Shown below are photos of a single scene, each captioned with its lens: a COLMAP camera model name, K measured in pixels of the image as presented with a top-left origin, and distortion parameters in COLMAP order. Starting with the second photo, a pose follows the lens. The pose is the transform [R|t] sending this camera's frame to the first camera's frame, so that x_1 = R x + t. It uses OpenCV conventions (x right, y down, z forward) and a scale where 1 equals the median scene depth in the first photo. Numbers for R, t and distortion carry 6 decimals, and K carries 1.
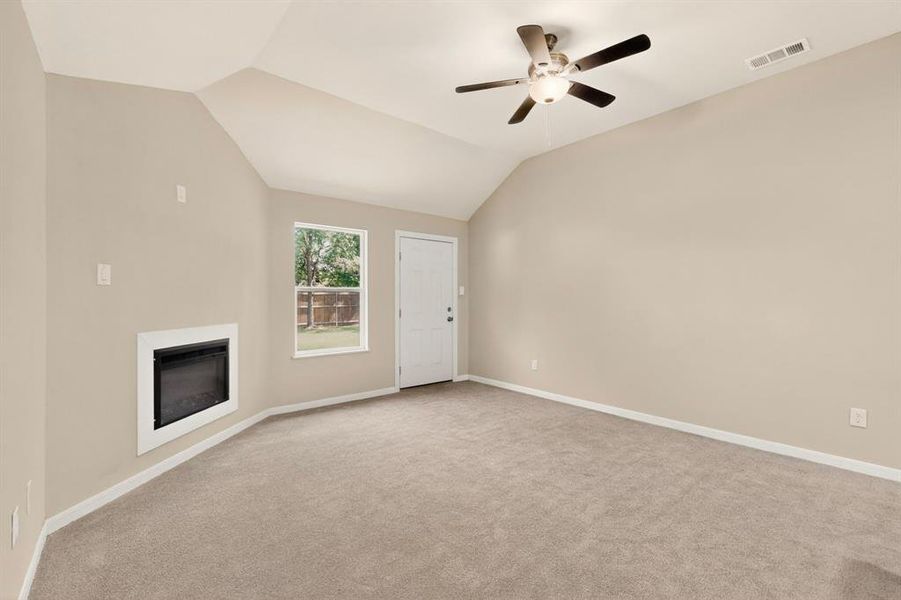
lens RADIAL K [[399.7, 0, 448.7], [0, 399.7, 293.7], [0, 0, 1]] dist [0.000091, 0.000049]
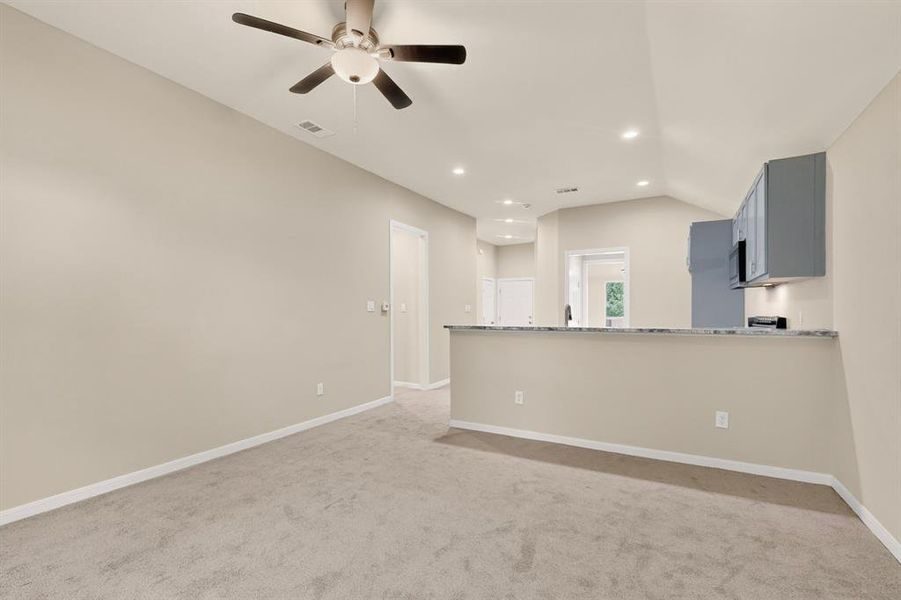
lens RADIAL K [[411.8, 0, 439.1], [0, 411.8, 312.5], [0, 0, 1]] dist [0.014375, -0.000060]
pose [[-0.344950, 0.002896, 0.938616, -0.505878], [-0.006851, 0.999961, -0.005603, 0.013816], [-0.938596, -0.008364, -0.344917, 0.899170]]
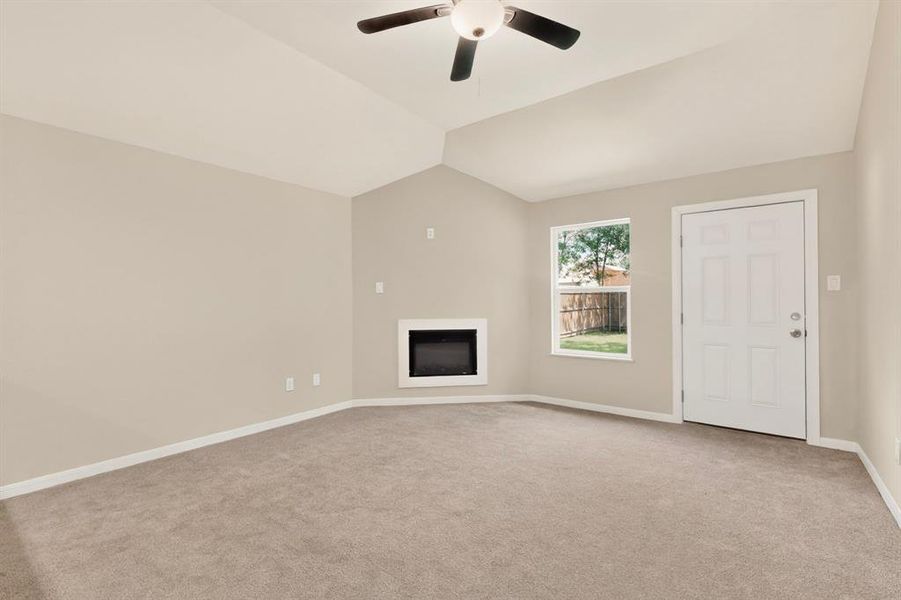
lens RADIAL K [[395.8, 0, 450.5], [0, 395.8, 302.9], [0, 0, 1]] dist [0.001546, 0.000142]
pose [[0.218472, 0.003471, -0.975837, 0.742276], [0.016207, 0.999843, 0.007185, 0.011810], [0.975709, -0.017385, 0.218381, 0.628496]]
